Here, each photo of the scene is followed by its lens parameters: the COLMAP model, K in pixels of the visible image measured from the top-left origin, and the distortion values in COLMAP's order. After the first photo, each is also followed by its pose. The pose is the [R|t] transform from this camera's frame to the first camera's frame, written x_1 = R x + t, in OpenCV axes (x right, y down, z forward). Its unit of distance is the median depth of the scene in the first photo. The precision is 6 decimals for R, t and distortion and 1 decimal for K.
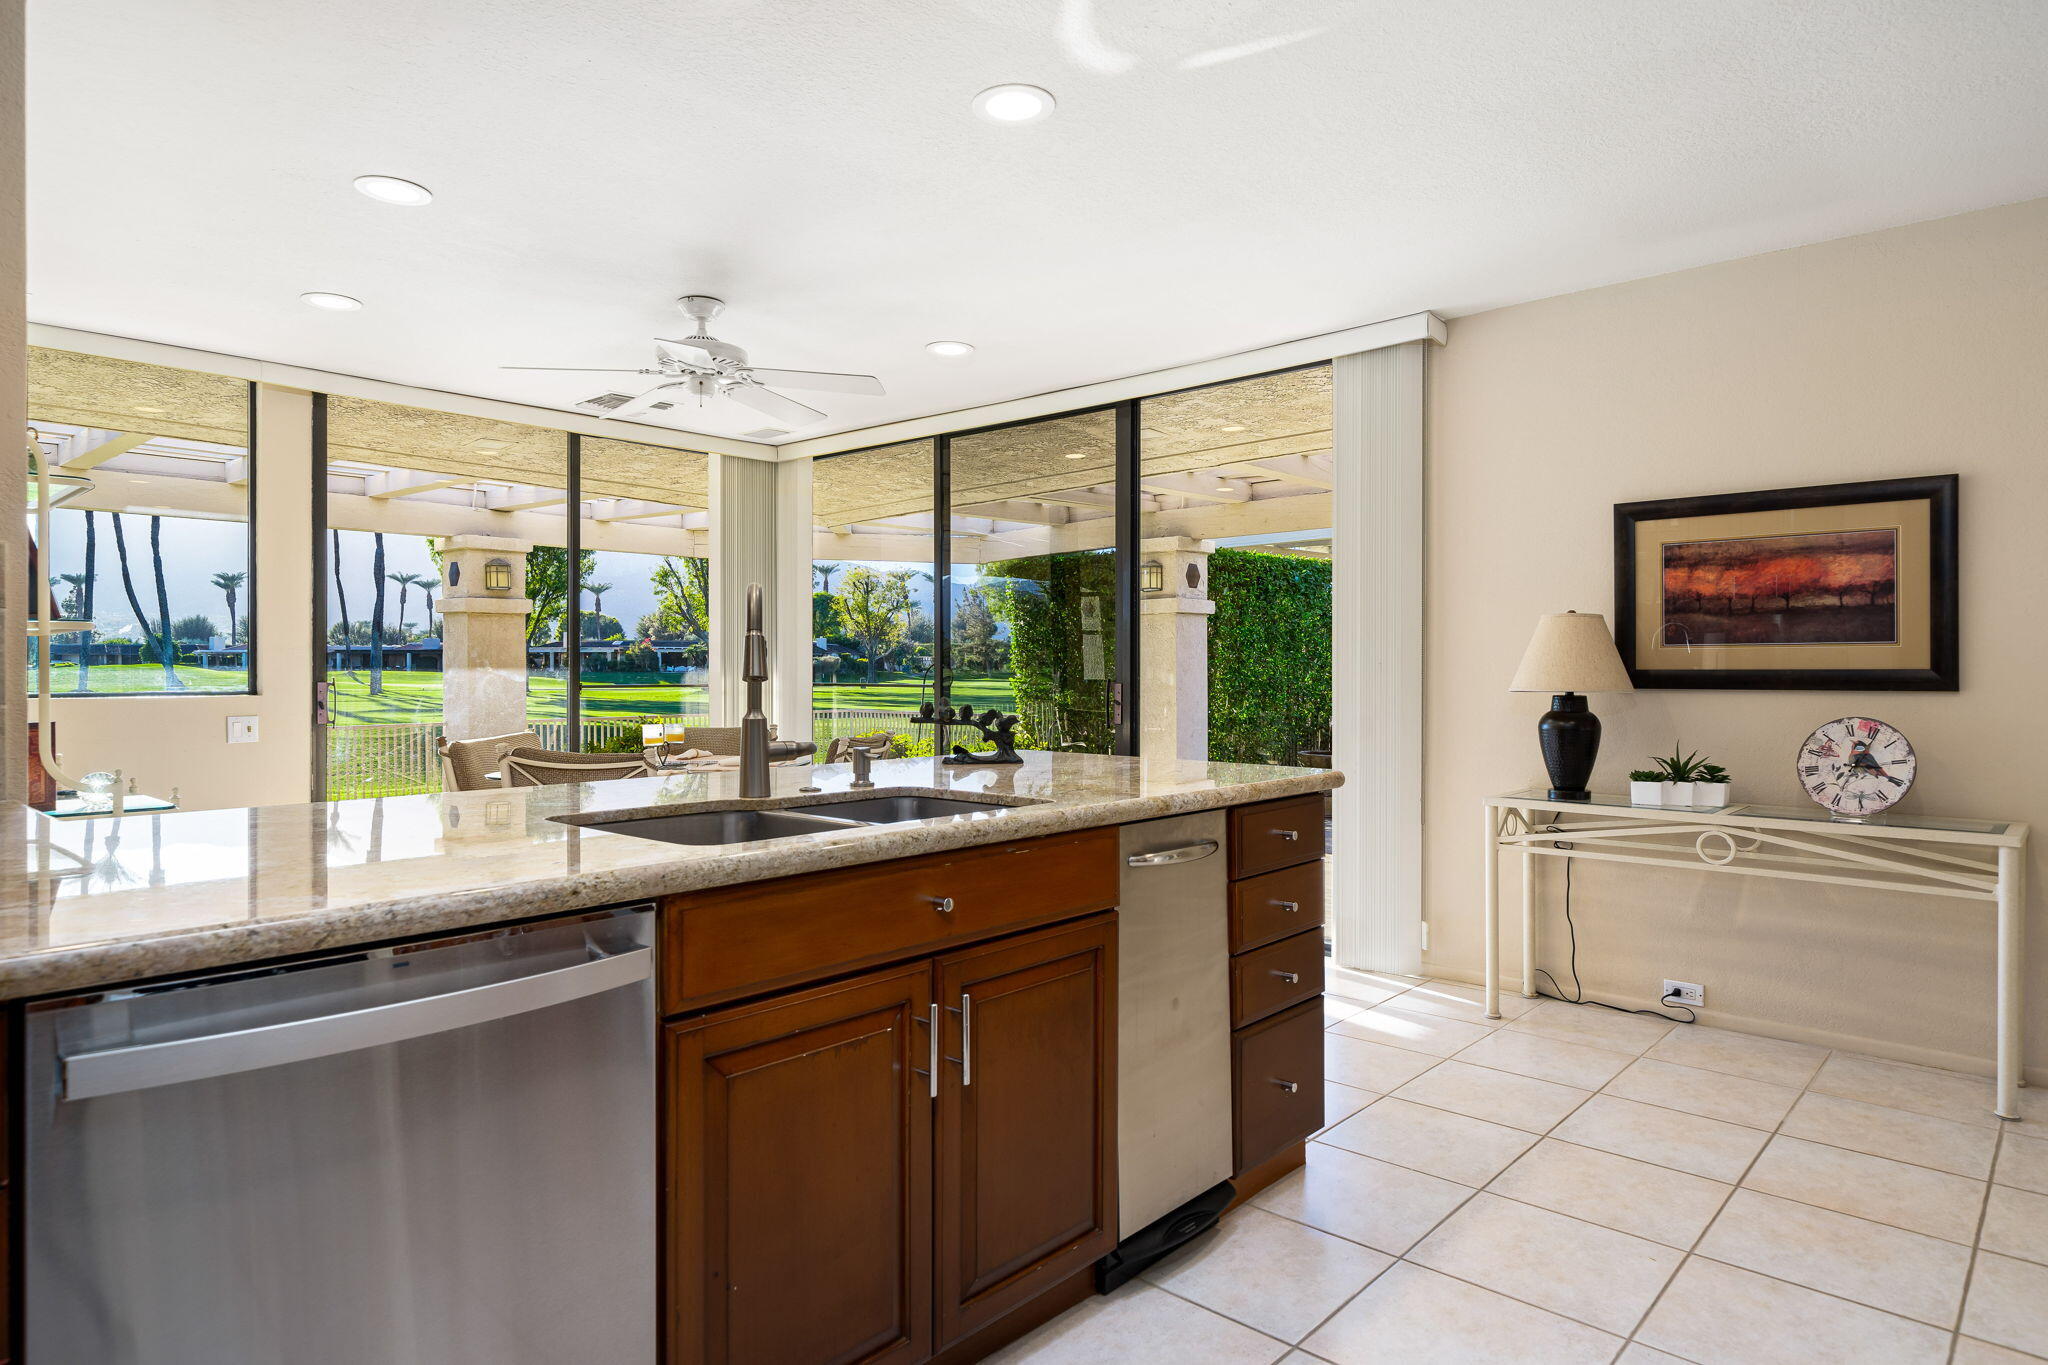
lens RADIAL K [[1173.0, 0, 1020.0], [0, 1173.0, 668.5], [0, 0, 1]] dist [-0.005000, -0.000540]
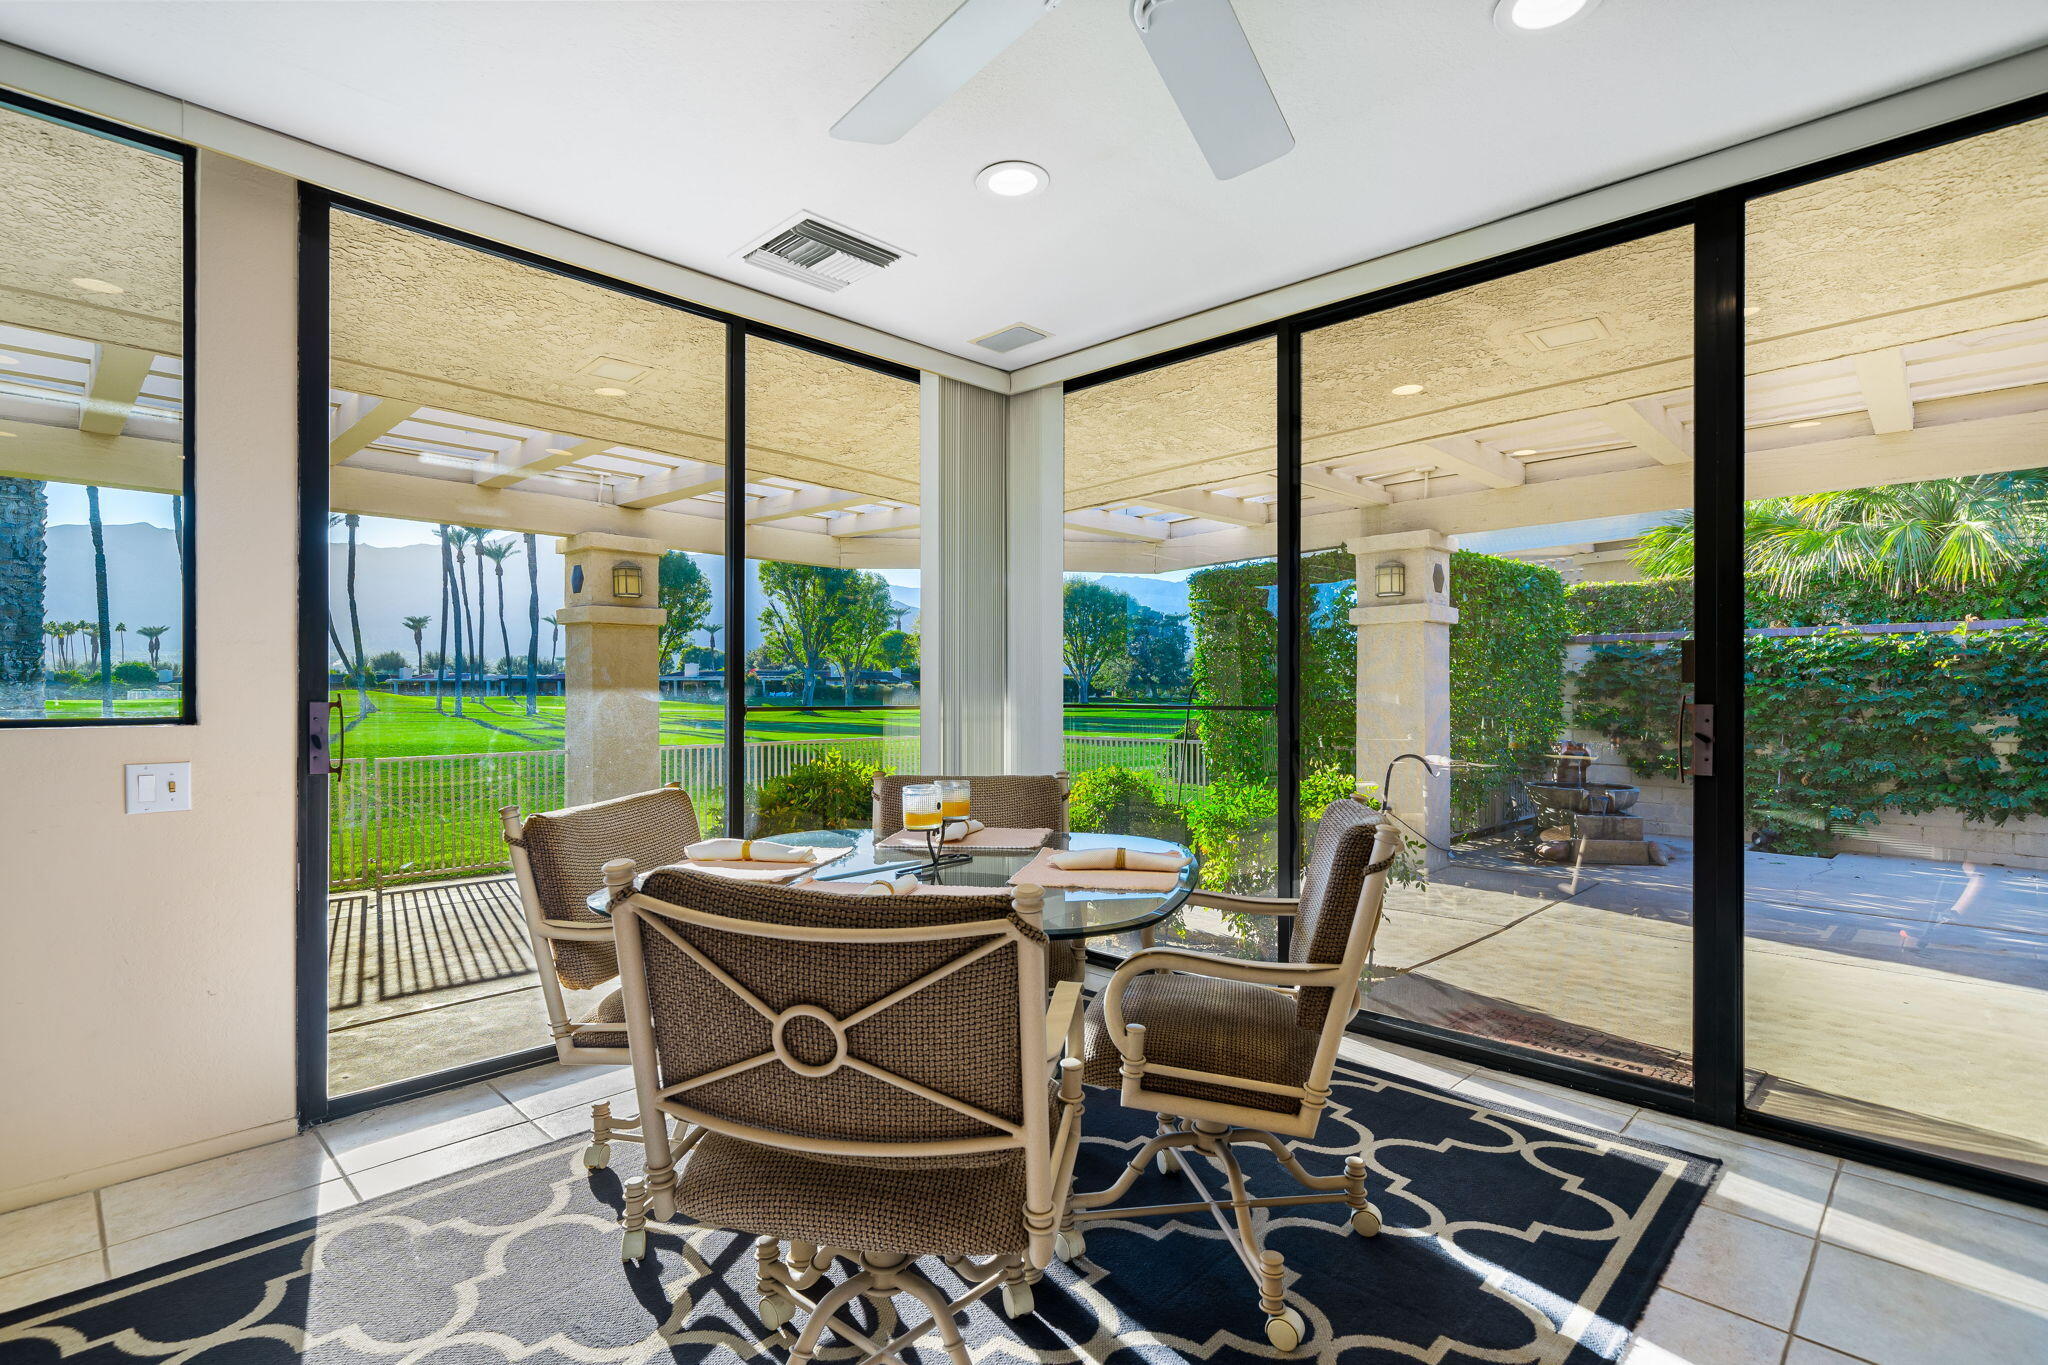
lens RADIAL K [[965.7, 0, 1017.6], [0, 965.7, 690.4], [0, 0, 1]] dist [-0.002805, -0.001382]
pose [[0.999255, -0.000229, -0.038590, -0.064983], [0.000080, 0.999993, -0.003851, 0.002248], [0.038591, 0.003845, 0.999248, 0.149616]]
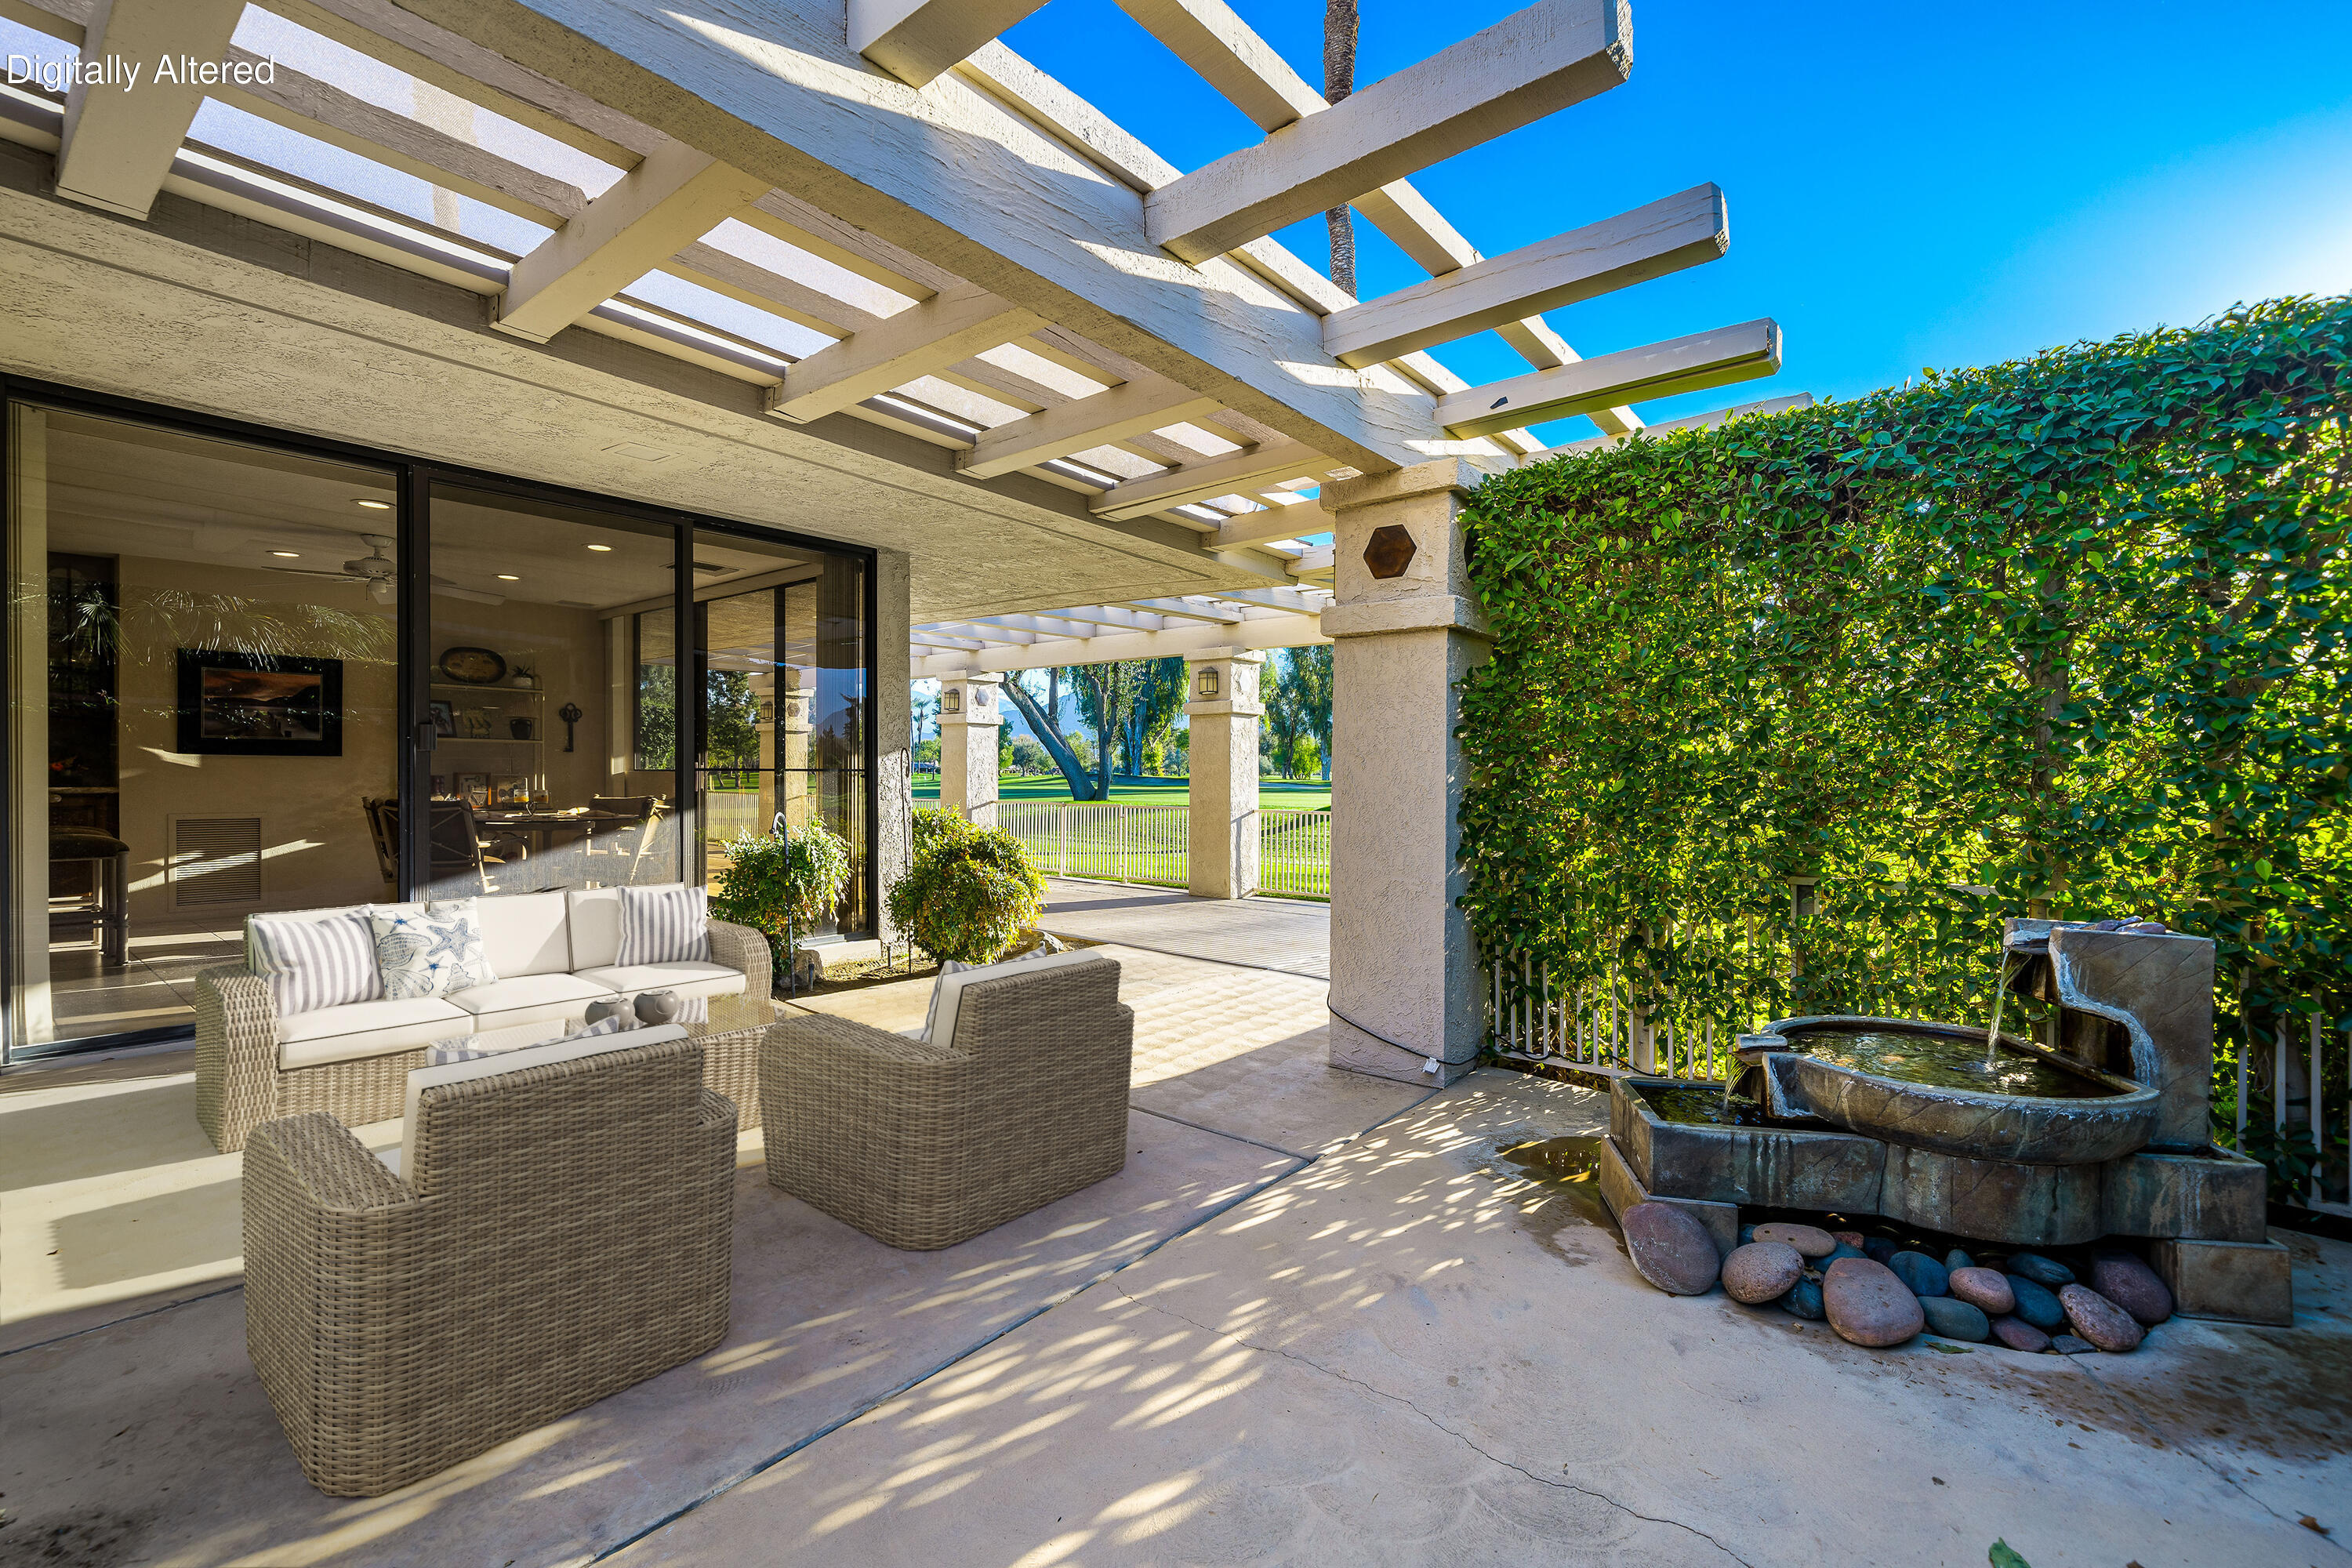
lens RADIAL K [[1049.6, 0, 1162.9], [0, 1049.6, 764.3], [0, 0, 1]] dist [0.014677, 0.000148]
pose [[0.052893, -0.008812, -0.998561, 0.284395], [-0.004943, 0.999947, -0.009086, 0.005097], [0.998588, 0.005416, 0.052847, 0.450464]]
